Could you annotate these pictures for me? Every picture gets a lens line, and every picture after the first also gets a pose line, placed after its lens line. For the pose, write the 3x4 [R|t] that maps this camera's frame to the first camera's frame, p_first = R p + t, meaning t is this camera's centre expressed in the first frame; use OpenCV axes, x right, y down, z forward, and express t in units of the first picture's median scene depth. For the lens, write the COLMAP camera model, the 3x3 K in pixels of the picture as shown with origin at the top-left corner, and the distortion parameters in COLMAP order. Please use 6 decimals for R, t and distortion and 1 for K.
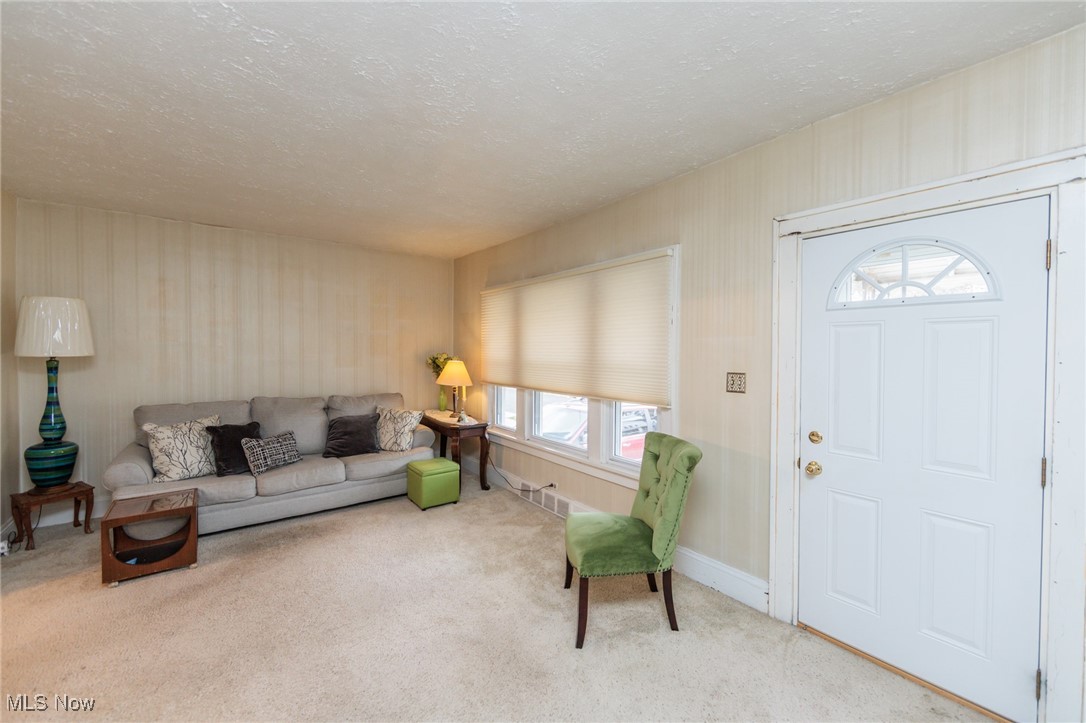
lens RADIAL K [[427.4, 0, 544.4], [0, 427.4, 357.2], [0, 0, 1]] dist [-0.015472, 0.004807]
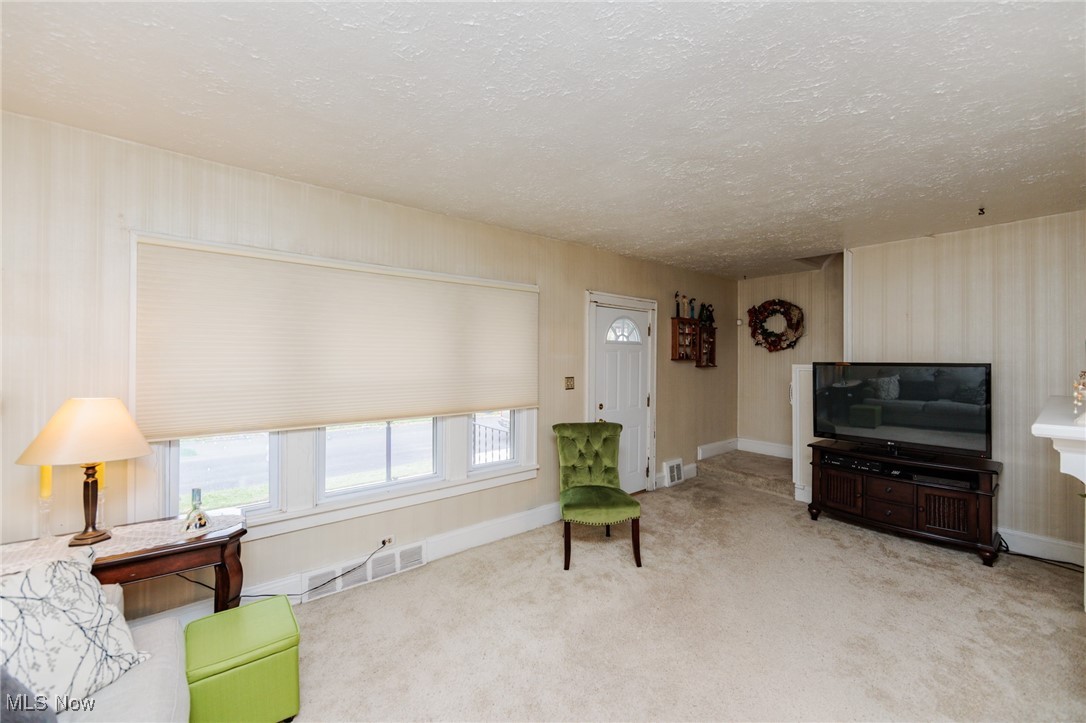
lens RADIAL K [[427.4, 0, 544.4], [0, 427.4, 357.2], [0, 0, 1]] dist [-0.015472, 0.004807]
pose [[-0.041590, -0.002413, 0.999132, -0.761773], [0.011696, 0.999927, 0.002901, -0.028910], [-0.999066, 0.011807, -0.041558, 0.755334]]
